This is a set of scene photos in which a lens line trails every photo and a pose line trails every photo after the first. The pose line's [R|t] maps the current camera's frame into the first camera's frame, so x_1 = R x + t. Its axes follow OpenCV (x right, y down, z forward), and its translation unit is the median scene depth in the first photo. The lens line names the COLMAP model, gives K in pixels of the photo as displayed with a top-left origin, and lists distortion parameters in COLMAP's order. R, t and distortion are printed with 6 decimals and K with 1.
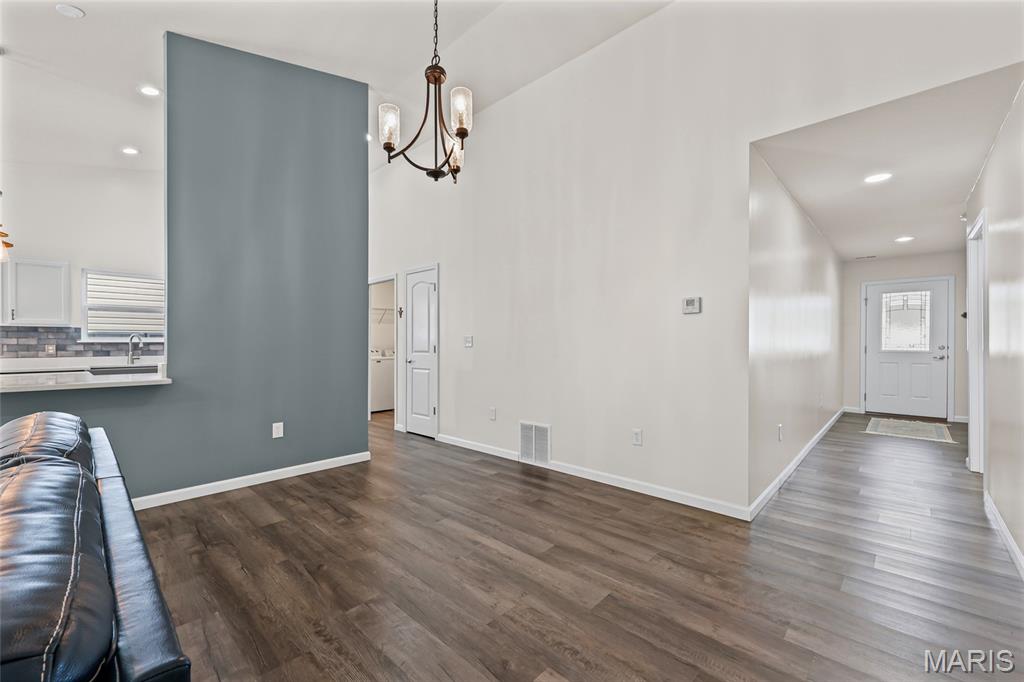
lens RADIAL K [[419.3, 0, 520.8], [0, 419.3, 343.5], [0, 0, 1]] dist [-0.001713, -0.000116]
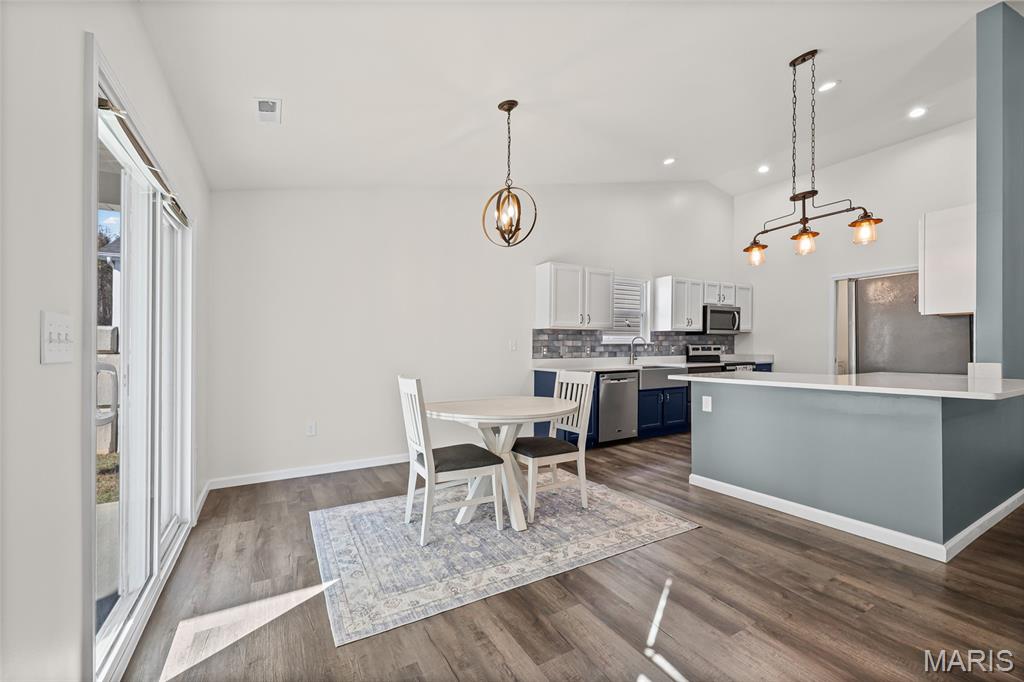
lens RADIAL K [[423.5, 0, 516.7], [0, 423.5, 354.5], [0, 0, 1]] dist [-0.000416, -0.000209]
pose [[0.955604, 0.001037, -0.294652, -1.031196], [0.004506, 0.999825, 0.018131, 0.003604], [0.294620, -0.018654, 0.955433, -0.127147]]
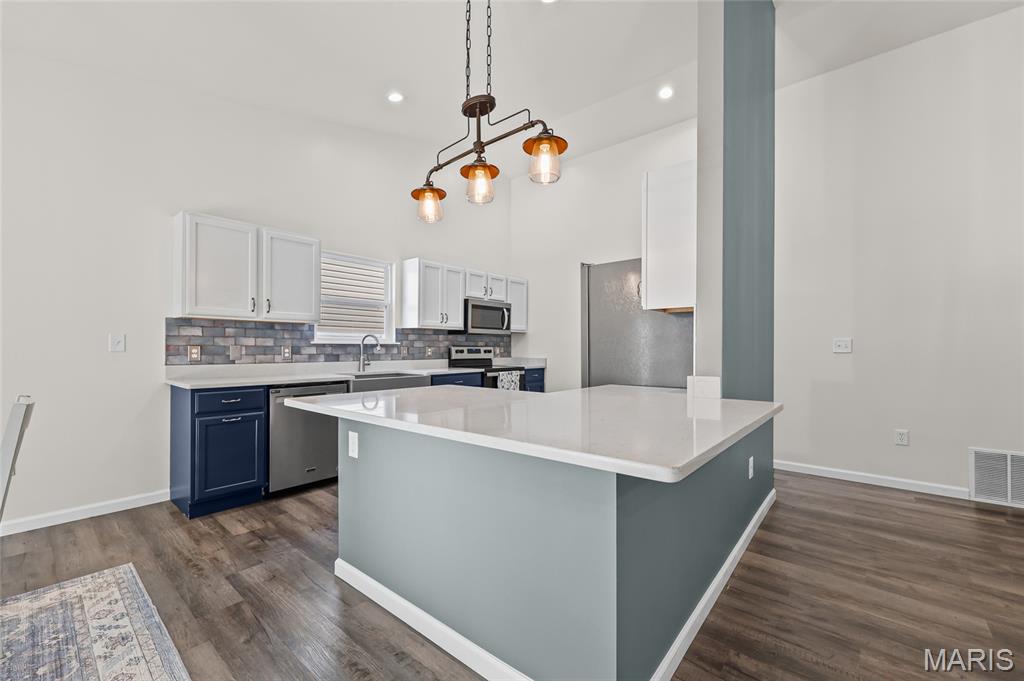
lens RADIAL K [[417.4, 0, 512.4], [0, 417.4, 350.5], [0, 0, 1]] dist [0.000715, -0.000036]
pose [[0.999117, 0.006654, 0.041477, -0.783942], [-0.006945, 0.999952, 0.006867, 0.002447], [-0.041430, -0.007149, 0.999116, 0.229525]]
